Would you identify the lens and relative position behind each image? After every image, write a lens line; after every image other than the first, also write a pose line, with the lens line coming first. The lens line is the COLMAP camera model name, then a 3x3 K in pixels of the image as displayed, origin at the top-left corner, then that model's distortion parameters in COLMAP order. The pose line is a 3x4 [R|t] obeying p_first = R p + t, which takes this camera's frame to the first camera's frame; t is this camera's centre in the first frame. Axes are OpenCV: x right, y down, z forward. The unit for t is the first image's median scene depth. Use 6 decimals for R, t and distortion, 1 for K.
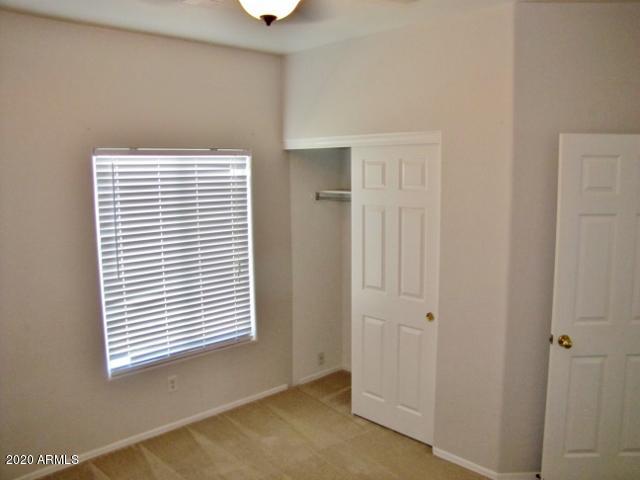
lens RADIAL K [[533.1, 0, 330.9], [0, 533.1, 239.2], [0, 0, 1]] dist [-0.210337, 0.226500]
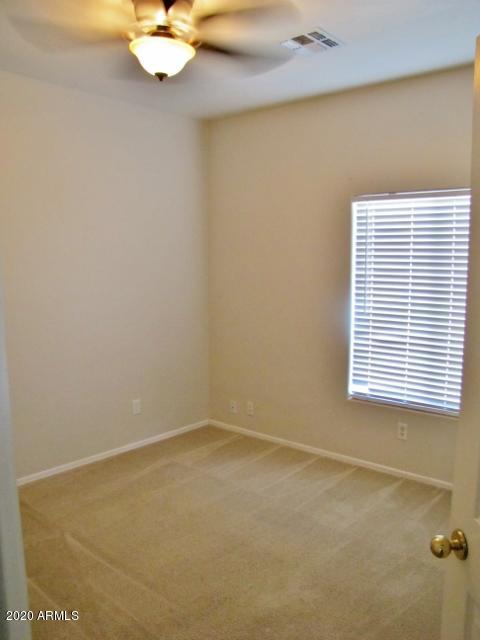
lens RADIAL K [[533.1, 0, 240.0], [0, 533.1, 320.0], [0, 0, 1]] dist [-0.210337, 0.226500]
pose [[0.086206, 0.138462, -0.986609, 0.657305], [-0.121625, 0.984351, 0.127518, -0.018834], [0.988826, 0.109003, 0.101697, 0.606352]]
